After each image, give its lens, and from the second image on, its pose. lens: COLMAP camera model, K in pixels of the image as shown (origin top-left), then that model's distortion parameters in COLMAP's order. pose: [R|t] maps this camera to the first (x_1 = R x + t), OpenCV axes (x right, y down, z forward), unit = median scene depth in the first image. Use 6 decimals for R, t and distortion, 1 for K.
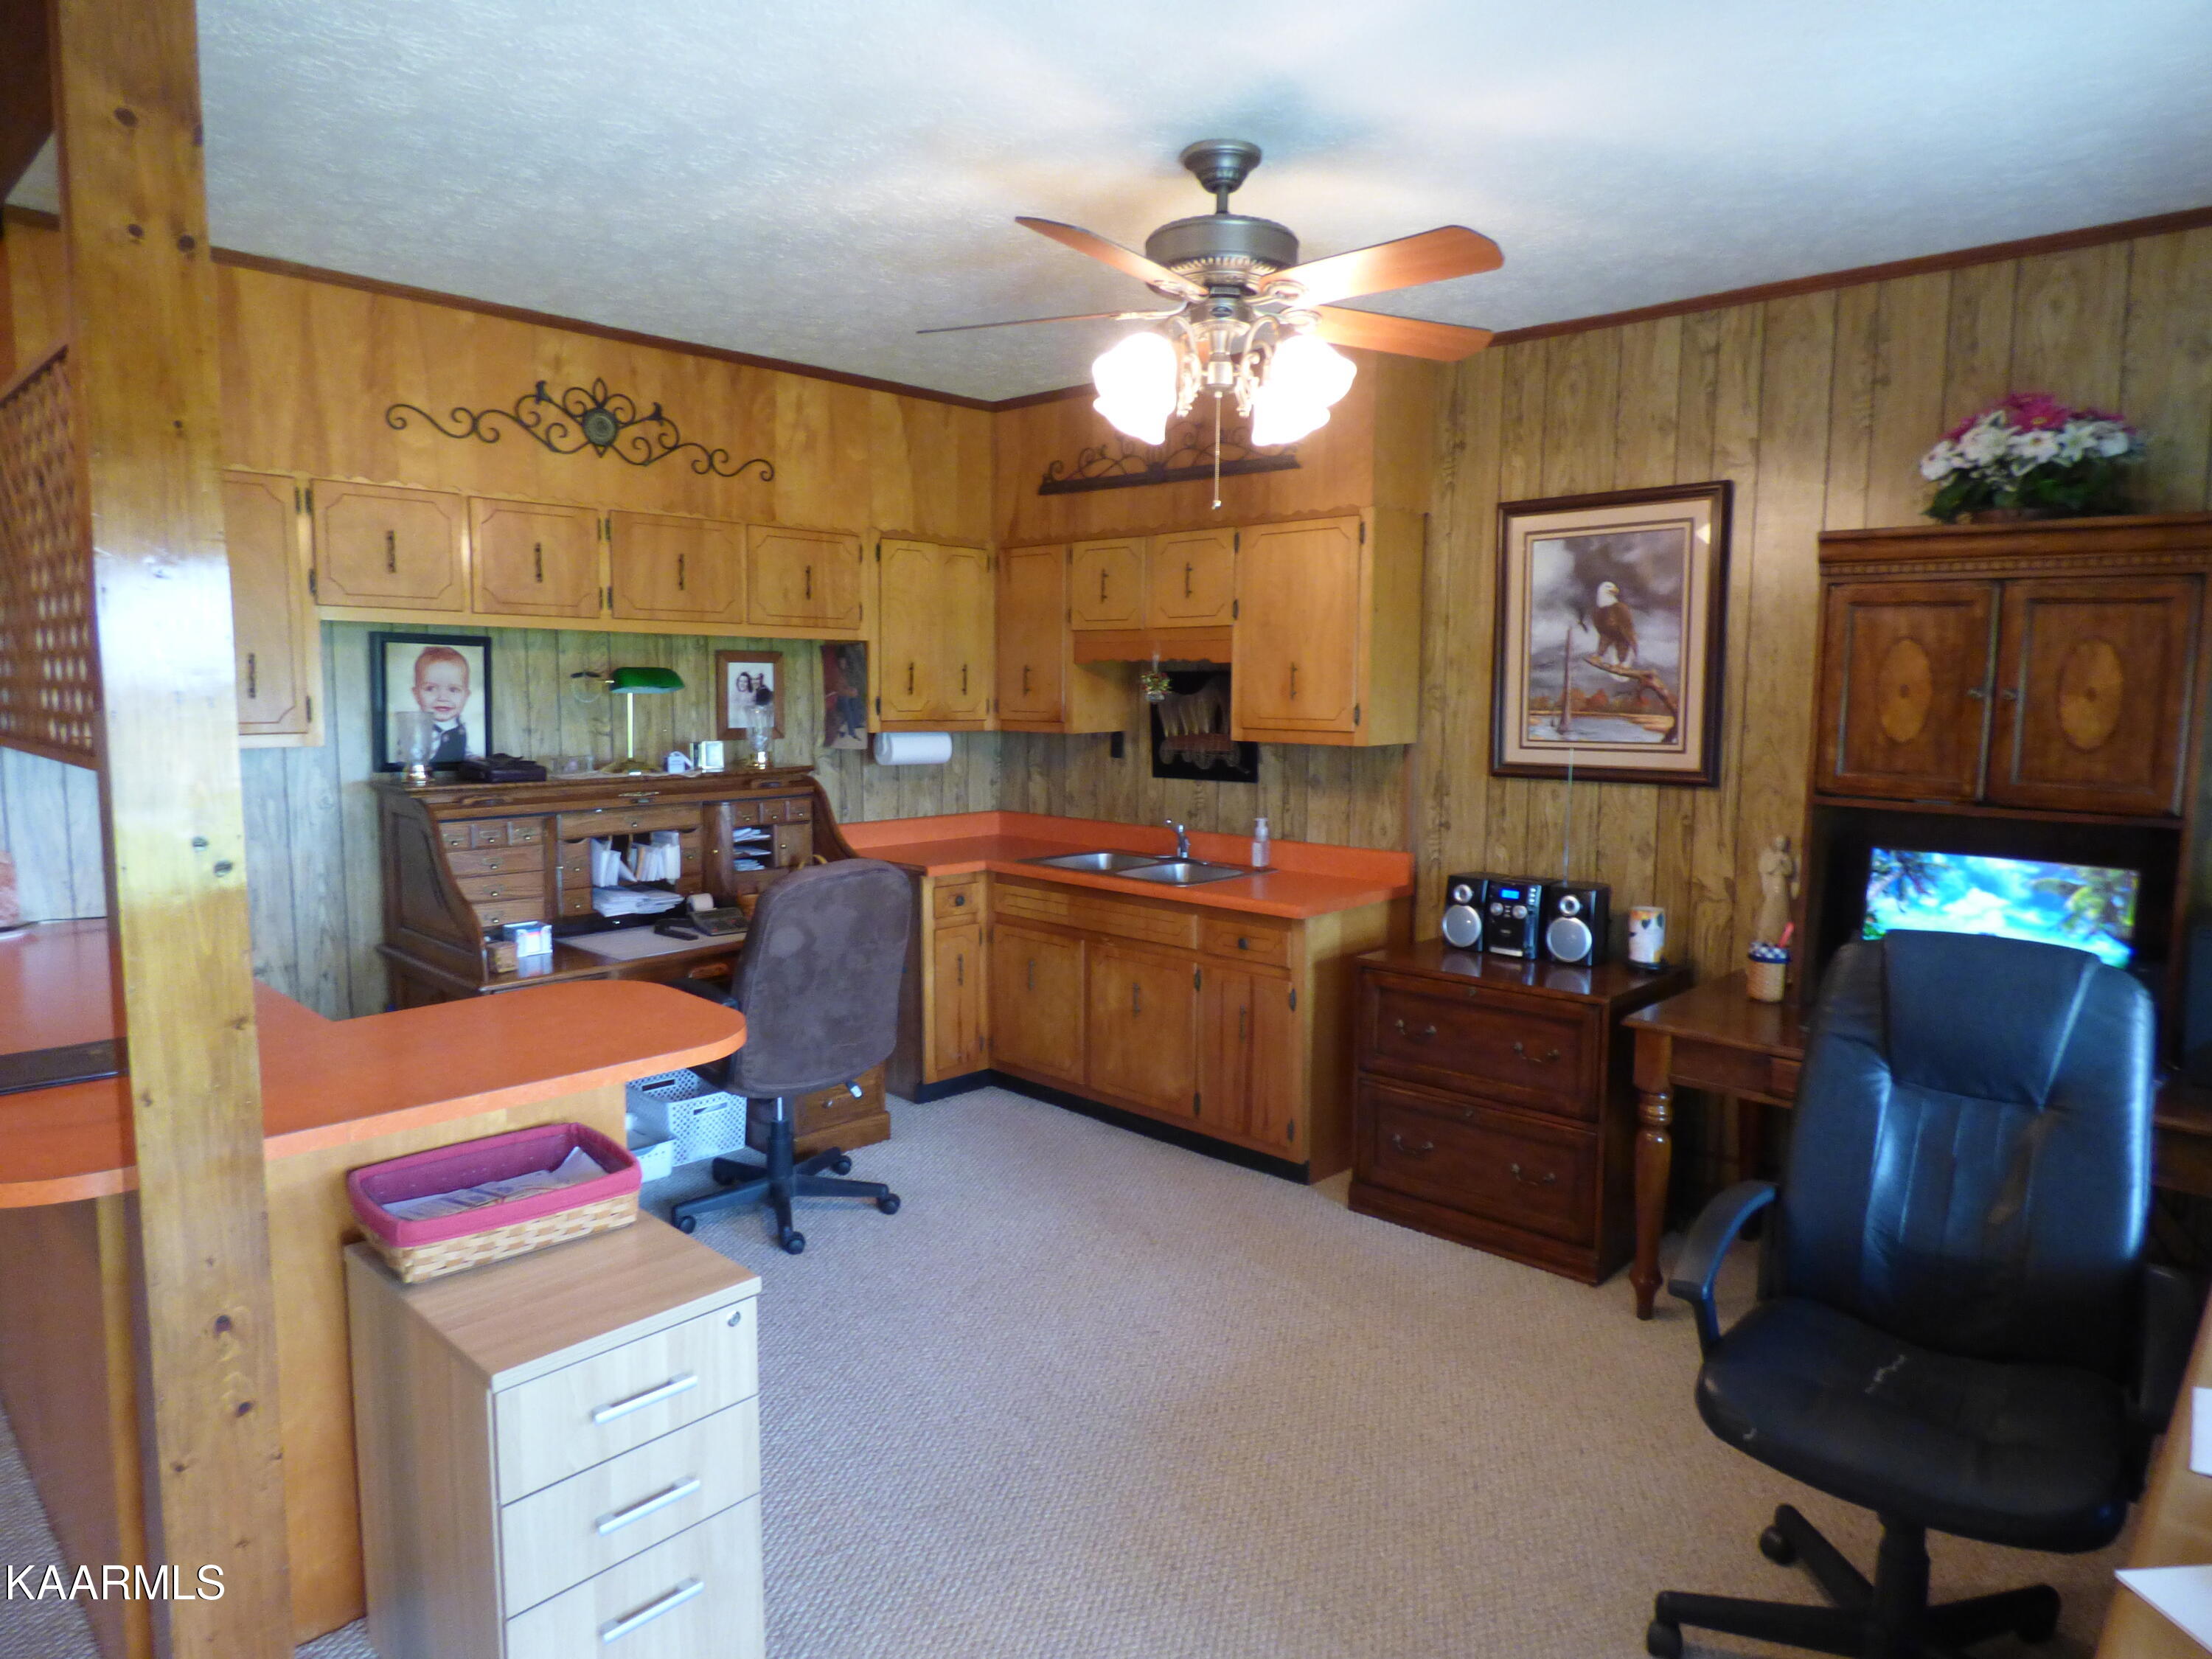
lens RADIAL K [[1357.9, 0, 1110.2], [0, 1357.9, 818.9], [0, 0, 1]] dist [-0.006335, -0.006388]
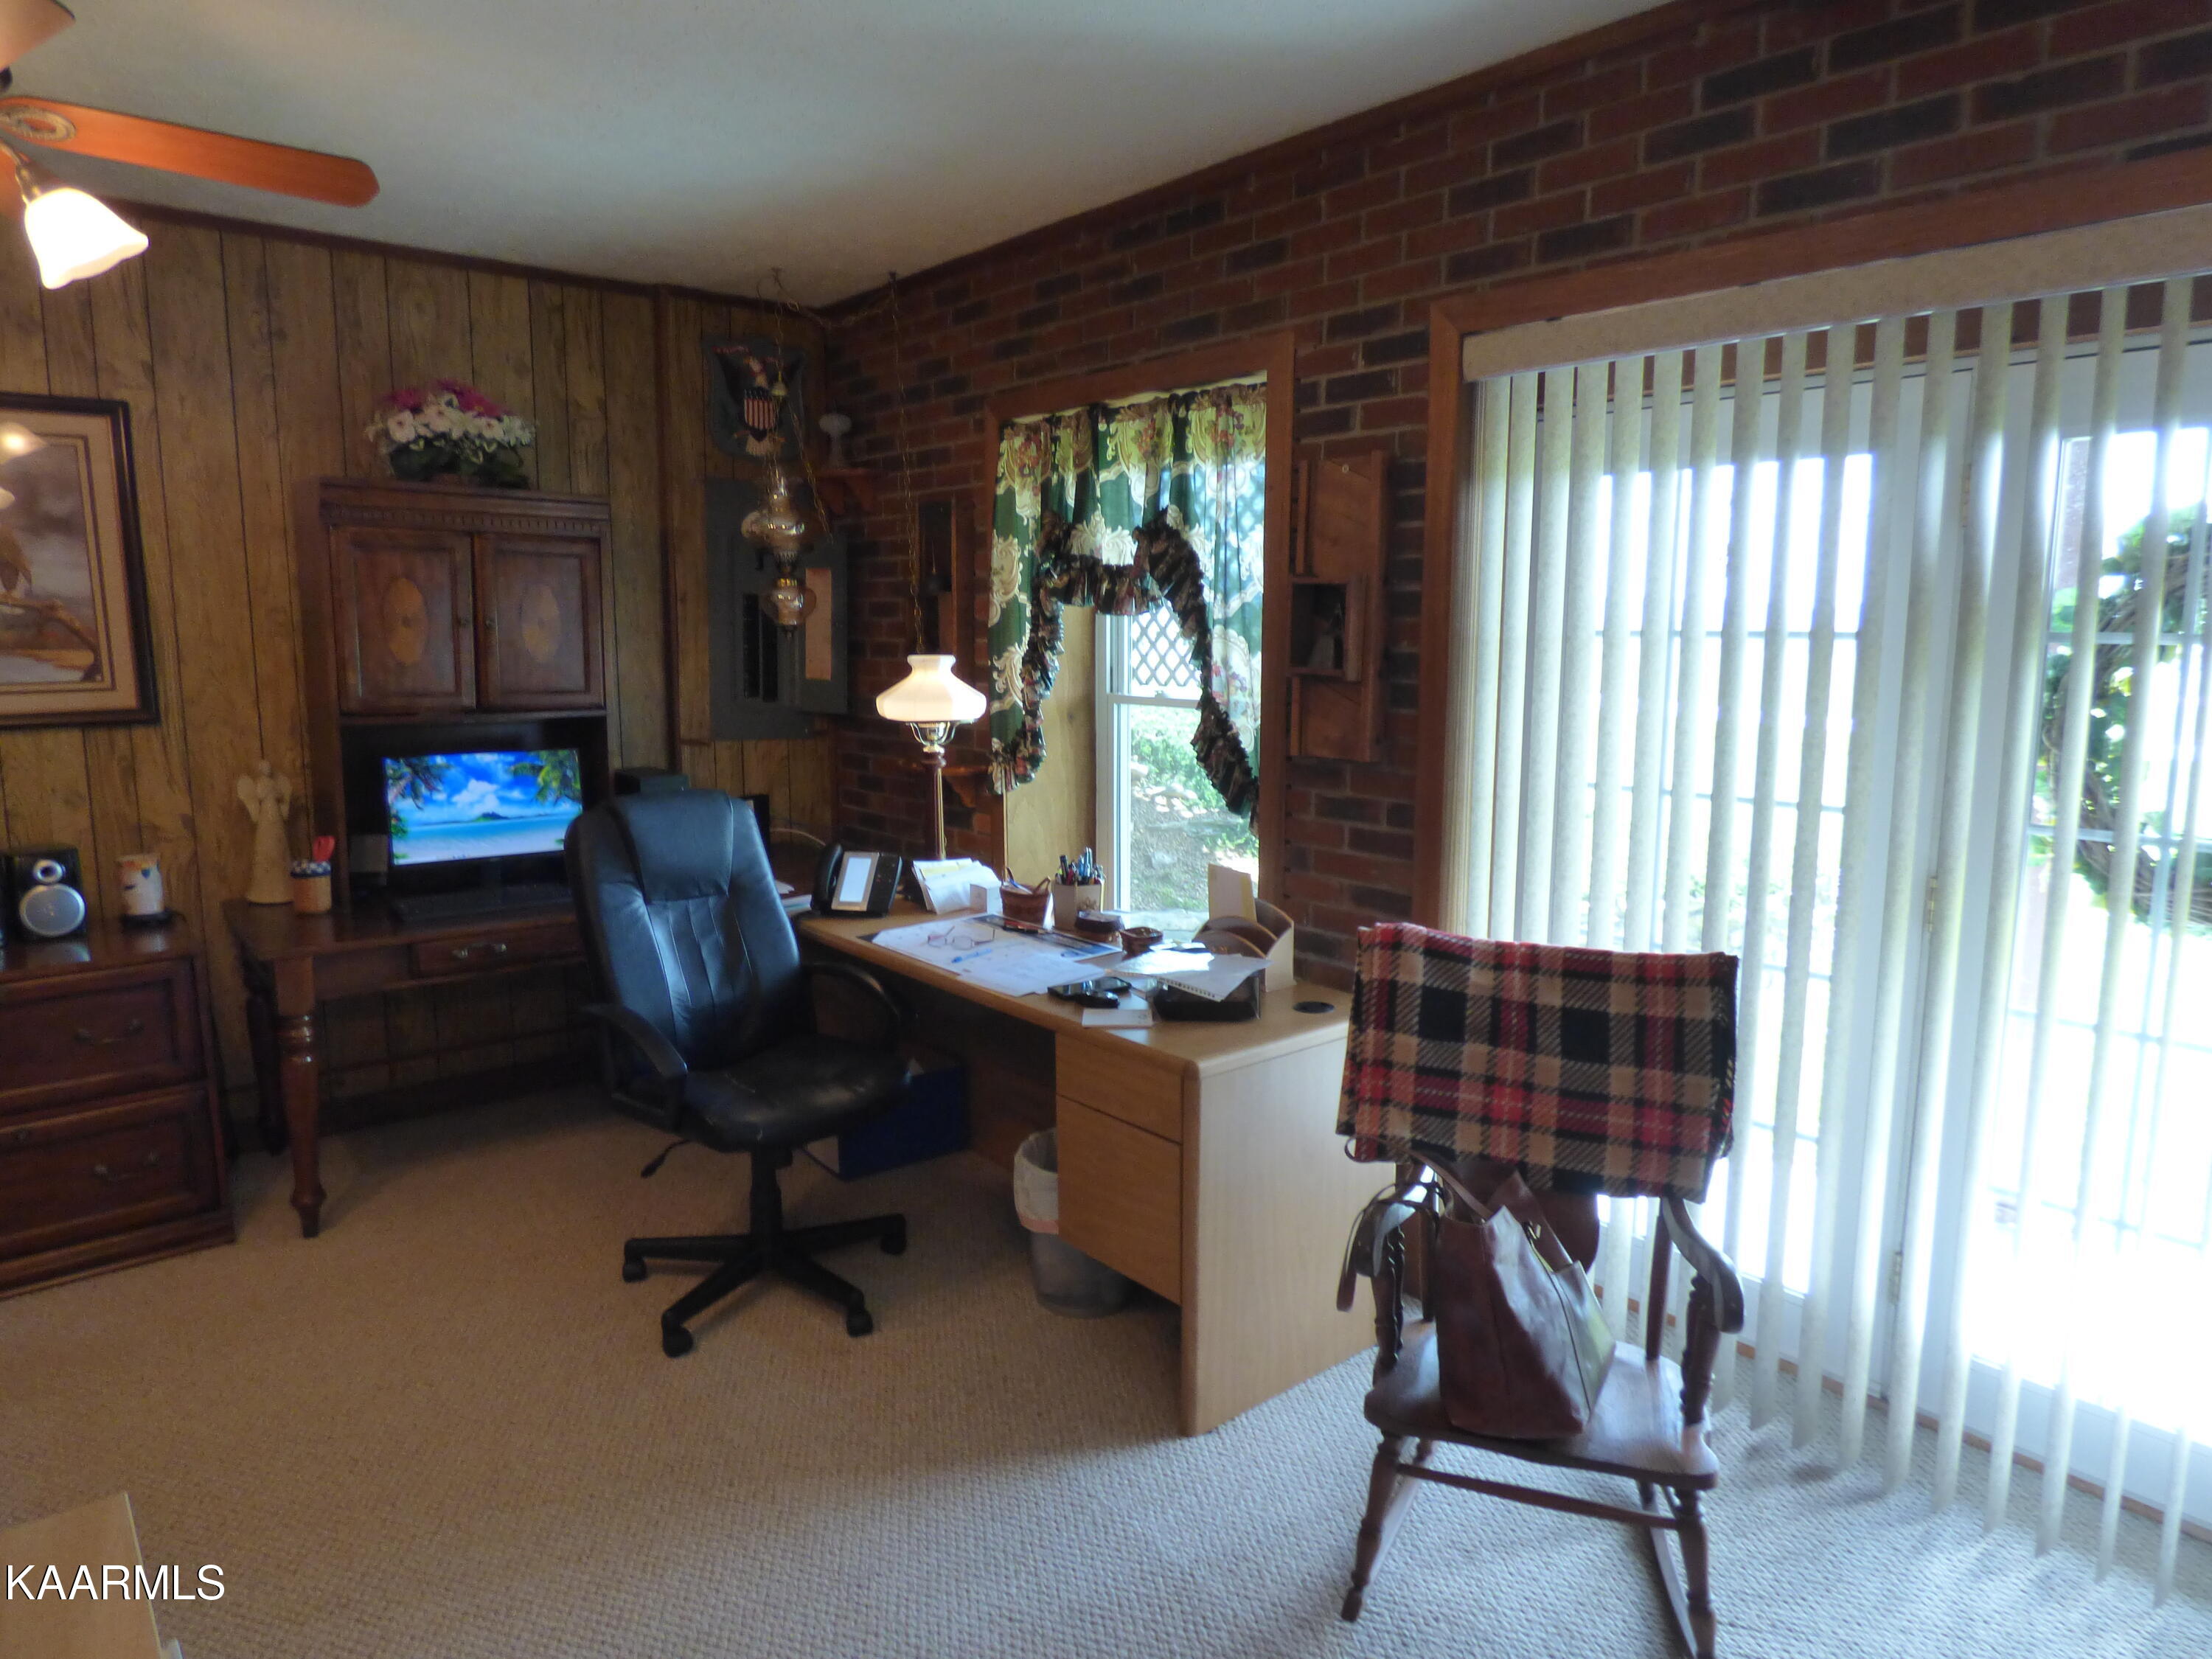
lens RADIAL K [[1357.9, 0, 1110.3], [0, 1357.9, 826.5], [0, 0, 1]] dist [-0.006335, -0.006388]
pose [[0.112256, -0.155675, 0.981409, -0.456305], [0.095686, 0.984756, 0.145261, -0.027156], [-0.989062, 0.077601, 0.125441, 0.222725]]
